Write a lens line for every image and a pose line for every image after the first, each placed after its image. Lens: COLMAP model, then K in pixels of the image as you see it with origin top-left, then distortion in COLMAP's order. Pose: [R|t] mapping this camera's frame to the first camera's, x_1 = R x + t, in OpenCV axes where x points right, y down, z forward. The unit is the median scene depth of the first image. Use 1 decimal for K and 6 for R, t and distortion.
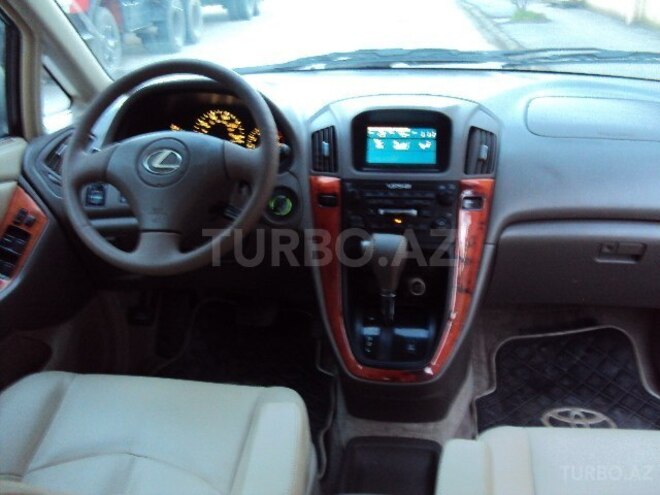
lens RADIAL K [[666.4, 0, 328.4], [0, 666.4, 236.1], [0, 0, 1]] dist [-0.201488, 0.186983]
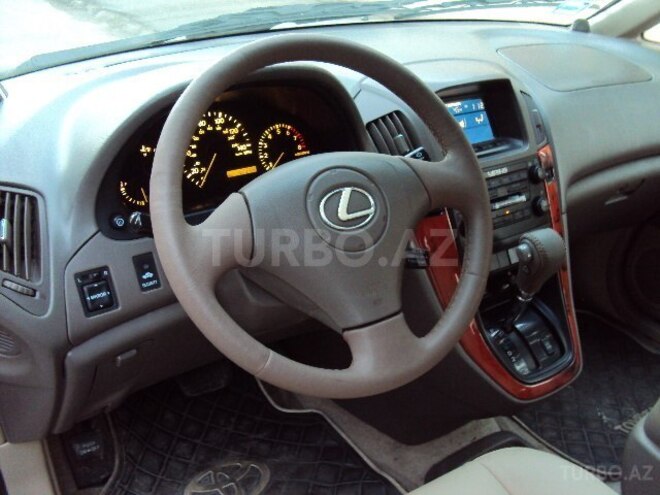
lens RADIAL K [[666.4, 0, 328.4], [0, 666.4, 236.1], [0, 0, 1]] dist [-0.201488, 0.186983]
pose [[0.756727, -0.256465, 0.601323, -0.525266], [0.209939, 0.966448, 0.147996, -0.149388], [-0.619104, 0.014248, 0.785180, 0.430613]]
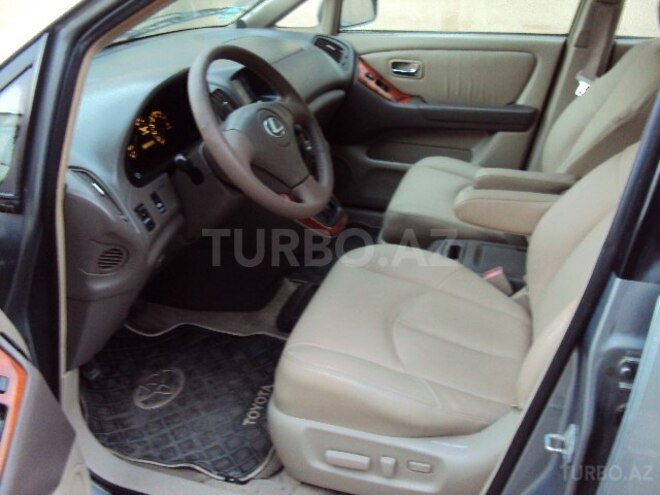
lens RADIAL K [[666.4, 0, 328.4], [0, 666.4, 236.1], [0, 0, 1]] dist [-0.201488, 0.186983]
pose [[0.151198, -0.405464, 0.901520, -1.133381], [0.371126, 0.868572, 0.328402, -0.243474], [-0.916190, 0.284924, 0.281805, 0.516112]]
